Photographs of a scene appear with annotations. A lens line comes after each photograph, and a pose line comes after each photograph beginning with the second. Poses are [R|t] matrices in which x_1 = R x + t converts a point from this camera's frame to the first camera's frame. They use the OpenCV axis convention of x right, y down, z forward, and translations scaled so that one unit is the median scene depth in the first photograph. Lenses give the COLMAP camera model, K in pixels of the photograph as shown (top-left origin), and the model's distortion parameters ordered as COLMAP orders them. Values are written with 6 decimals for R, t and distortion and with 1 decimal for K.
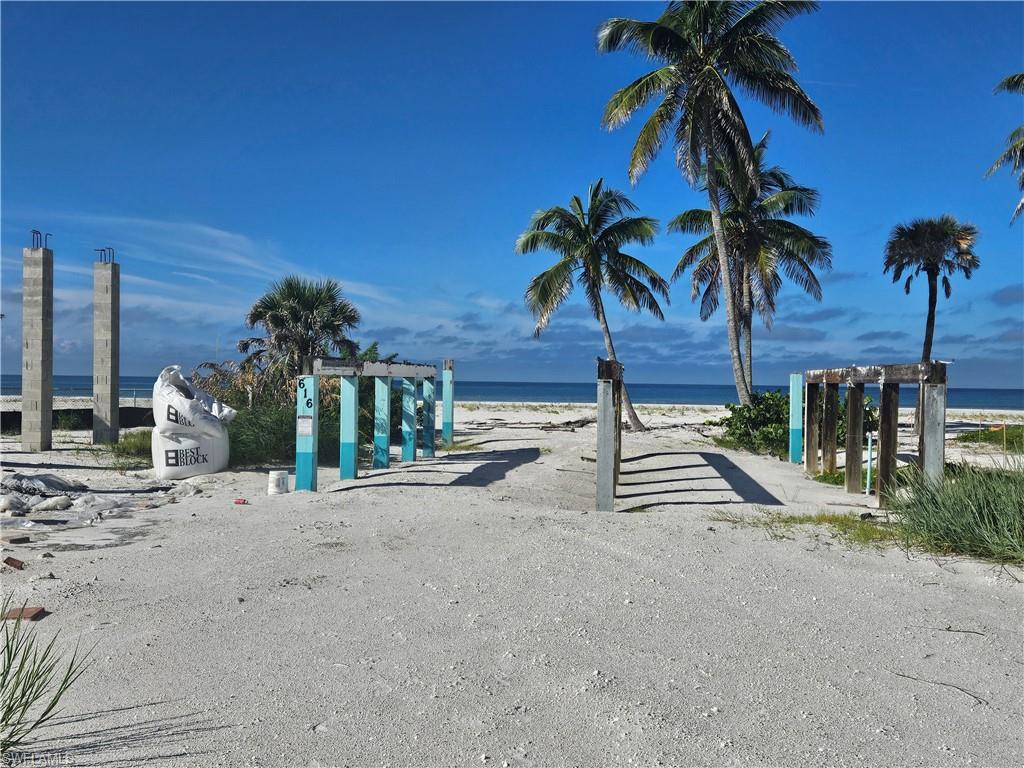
lens RADIAL K [[1058.2, 0, 522.6], [0, 1058.2, 386.0], [0, 0, 1]] dist [0.085239, -0.006045]
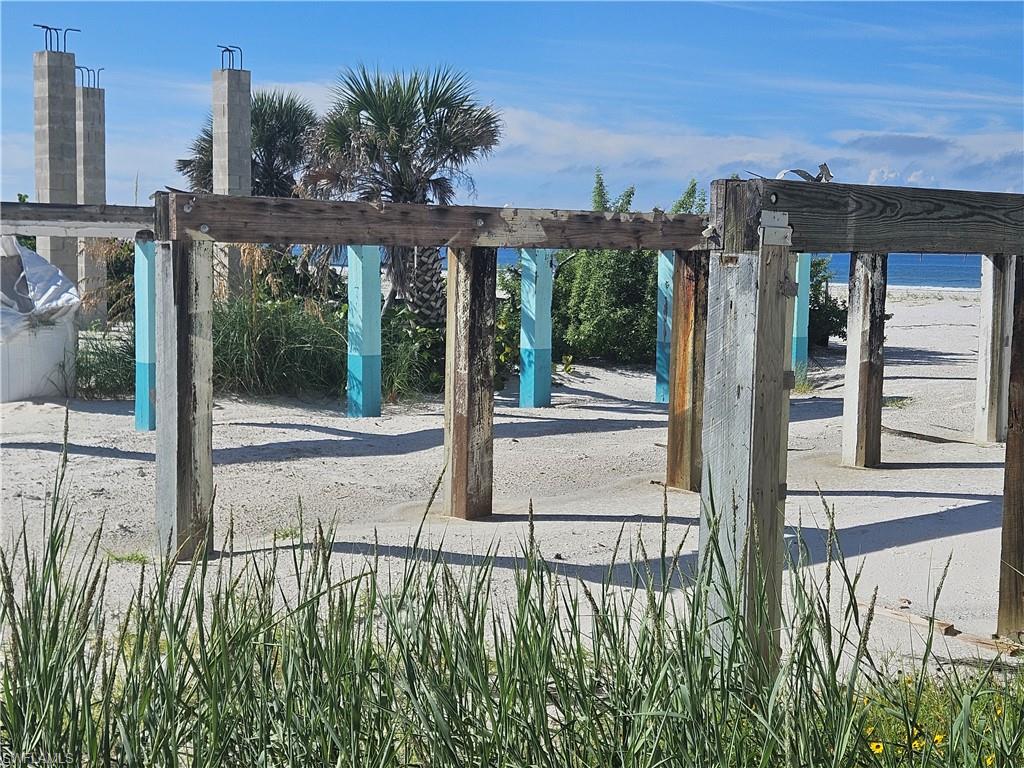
lens RADIAL K [[1553.2, 0, 512.0], [0, 1553.2, 384.0], [0, 0, 1]] dist [0.100388, -0.042203]
pose [[0.749873, 0.058202, -0.659017, 0.285274], [-0.011054, 0.997086, 0.075482, 0.001094], [0.661490, -0.049317, 0.748331, 0.298150]]
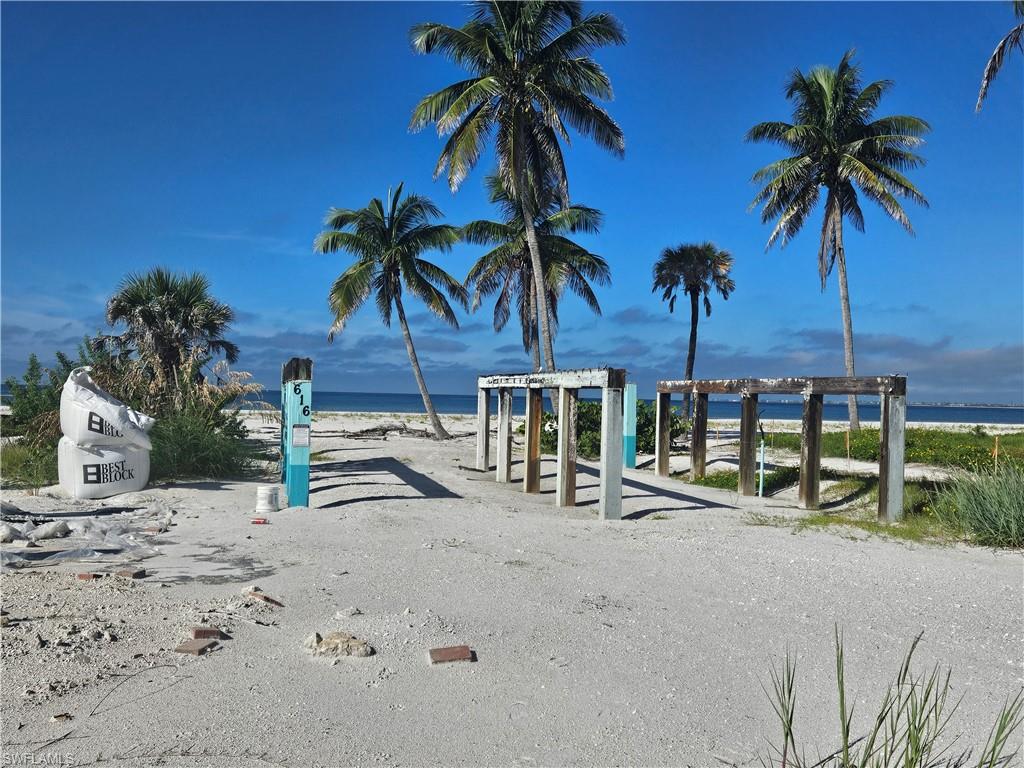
lens RADIAL K [[1058.2, 0, 522.6], [0, 1058.2, 386.0], [0, 0, 1]] dist [0.085239, -0.006045]
pose [[0.943259, 0.011578, 0.331855, -0.161178], [-0.009107, 0.999918, -0.009001, 0.000766], [-0.331932, 0.005468, 0.943287, 0.039741]]
